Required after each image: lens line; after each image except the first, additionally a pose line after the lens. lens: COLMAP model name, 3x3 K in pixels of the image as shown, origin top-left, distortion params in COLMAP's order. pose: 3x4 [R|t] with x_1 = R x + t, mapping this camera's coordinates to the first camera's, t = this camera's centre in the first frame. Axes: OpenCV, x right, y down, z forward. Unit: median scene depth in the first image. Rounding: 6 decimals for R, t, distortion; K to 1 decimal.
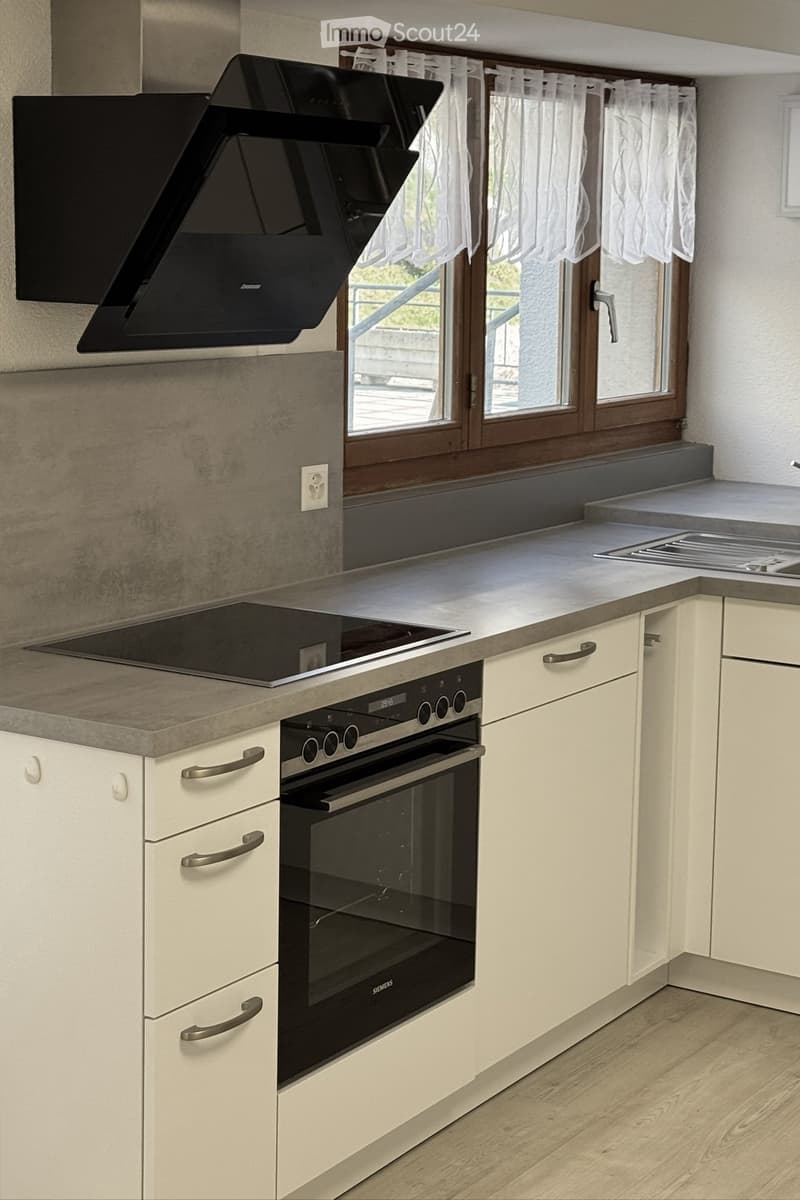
lens RADIAL K [[2249.8, 0, 400.0], [0, 2249.8, 600.0], [0, 0, 1]] dist [0.191943, -0.074579]
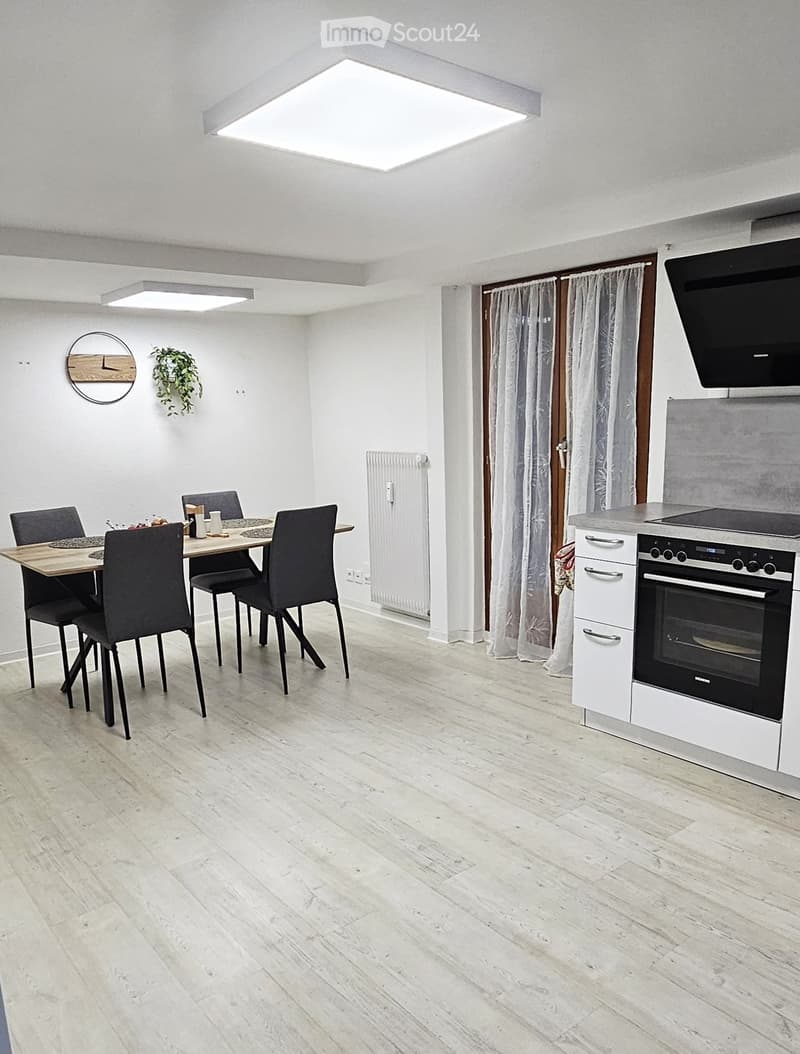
lens RADIAL K [[797.9, 0, 417.2], [0, 797.9, 595.5], [0, 0, 1]] dist [0.003580, 0.002641]
pose [[-0.306179, 0.209810, -0.928566, 0.785994], [-0.140633, 0.954740, 0.262096, -0.072548], [0.941529, 0.210836, -0.262815, 0.930267]]
